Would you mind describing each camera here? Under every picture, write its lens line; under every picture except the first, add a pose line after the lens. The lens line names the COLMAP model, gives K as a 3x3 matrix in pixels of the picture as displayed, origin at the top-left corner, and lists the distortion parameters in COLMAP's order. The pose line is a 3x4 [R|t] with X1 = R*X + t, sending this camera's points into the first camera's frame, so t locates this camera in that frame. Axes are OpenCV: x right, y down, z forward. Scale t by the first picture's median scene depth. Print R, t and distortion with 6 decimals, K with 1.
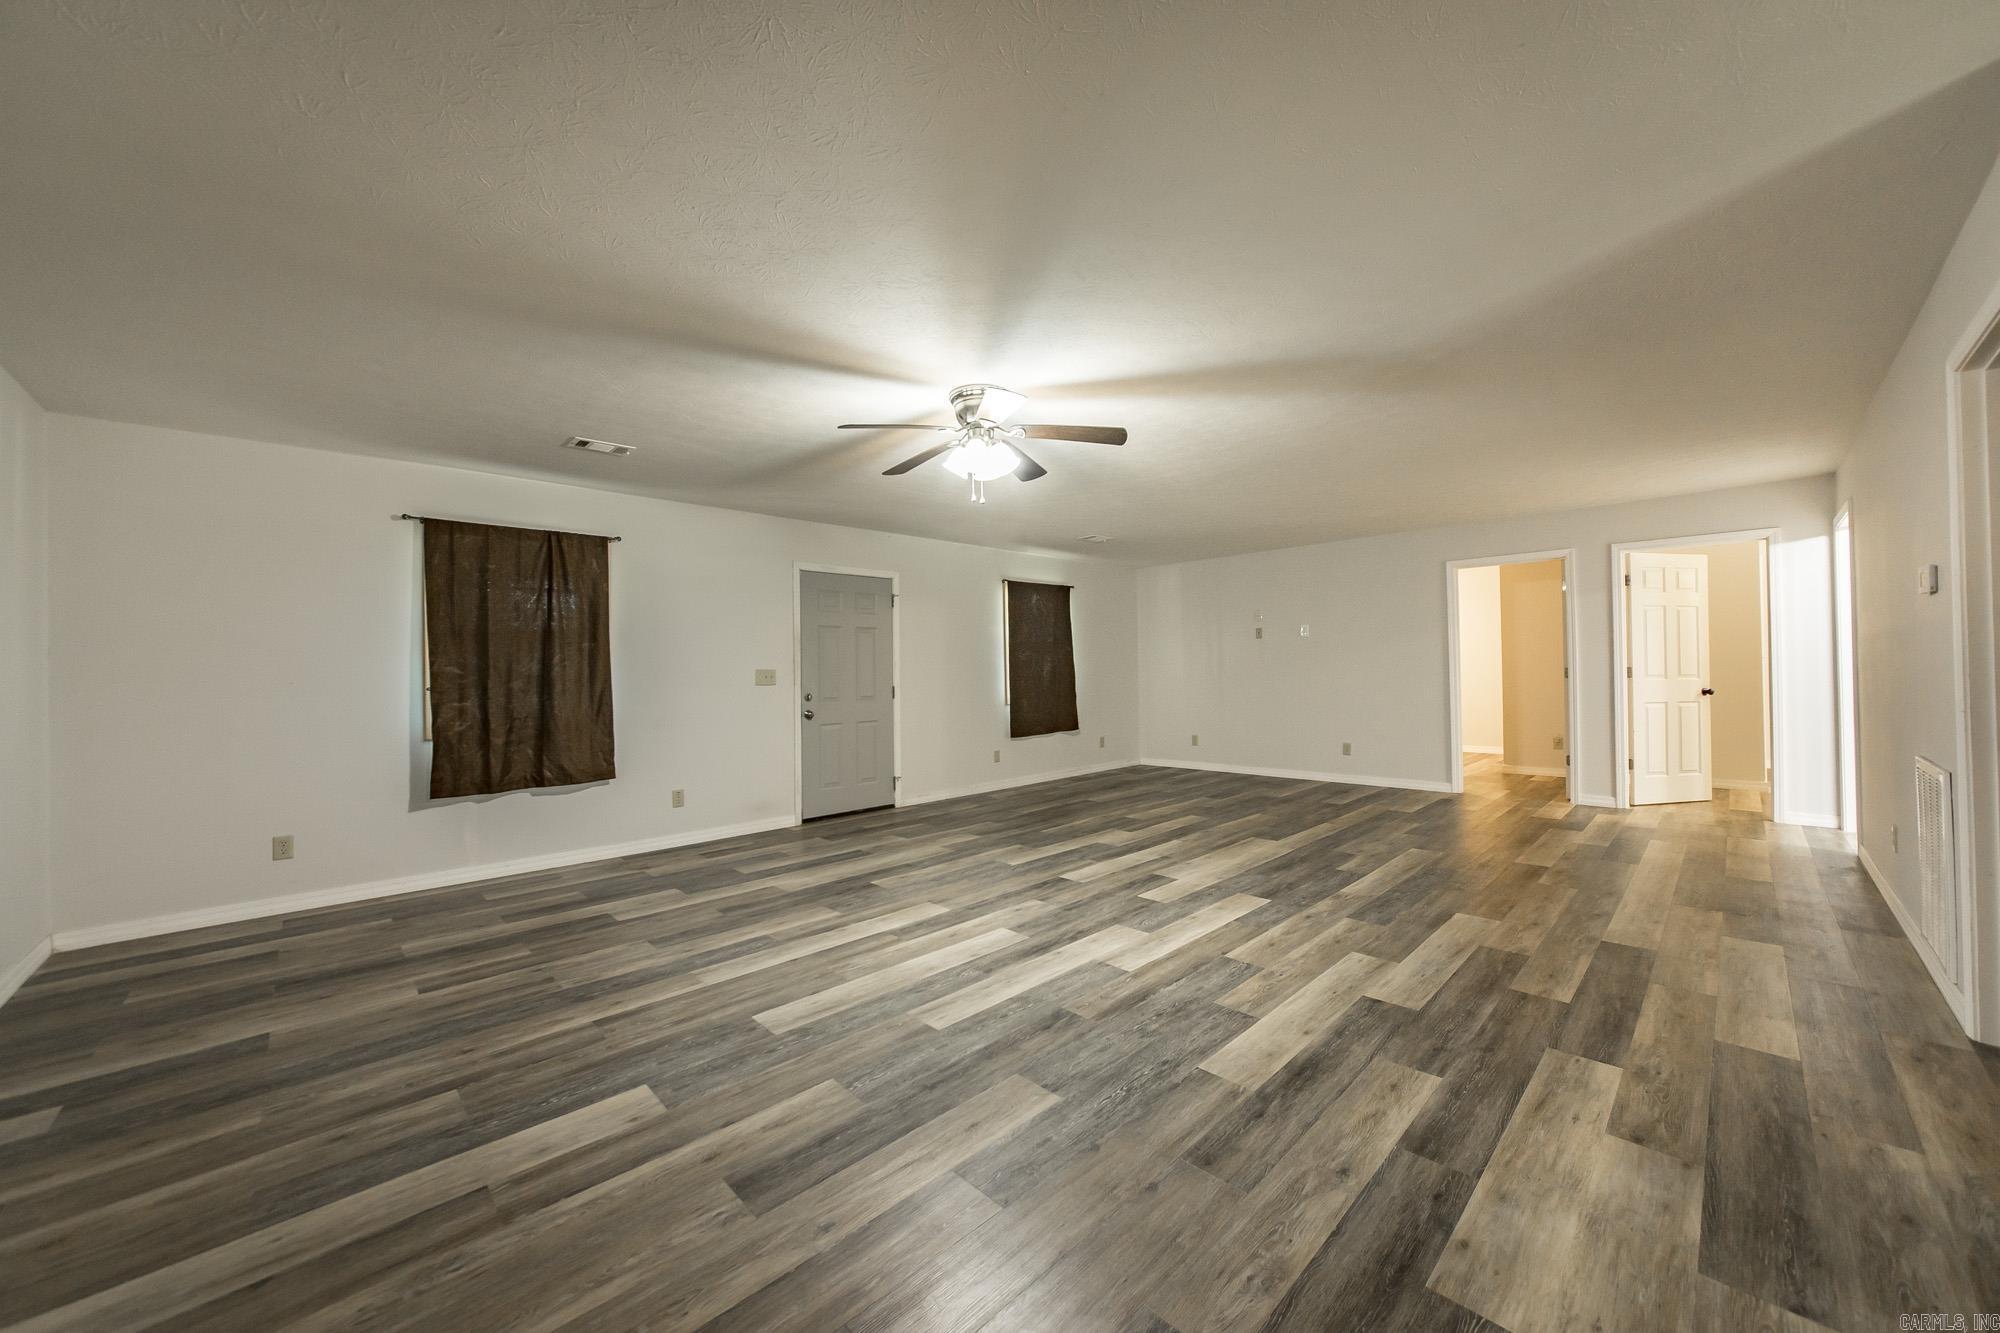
lens RADIAL K [[727.2, 0, 1000.0], [0, 727.2, 666.5], [0, 0, 1]] dist [-0.007761, -0.000050]
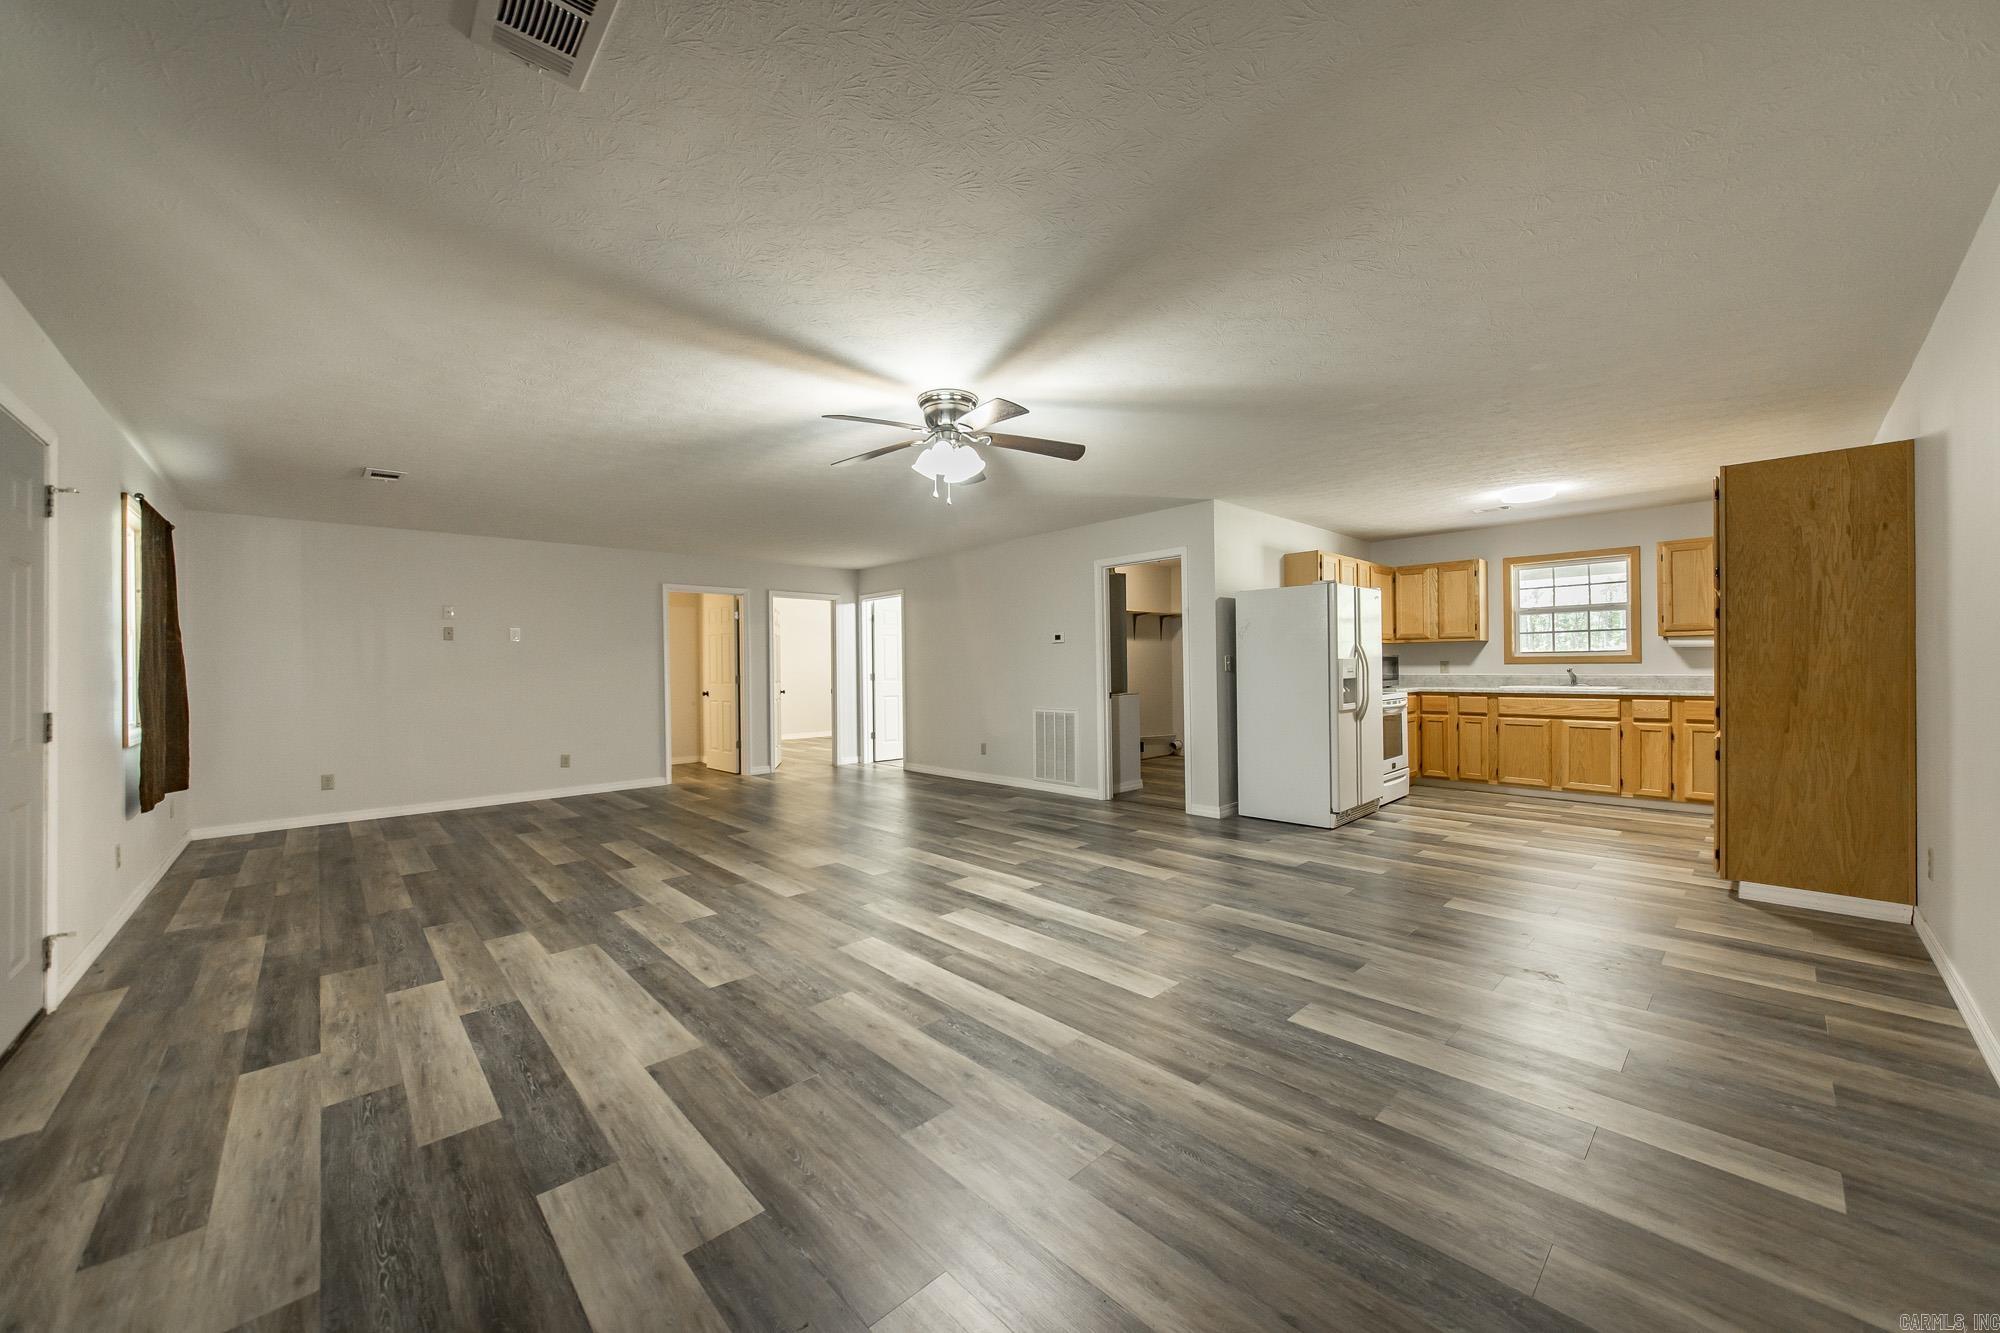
lens RADIAL K [[727.2, 0, 1000.0], [0, 727.2, 666.5], [0, 0, 1]] dist [-0.007761, -0.000050]
pose [[0.019319, 0.021346, 0.999585, -1.083053], [0.009621, 0.999722, -0.021535, 0.031044], [-0.999767, 0.010033, 0.019109, 0.938437]]
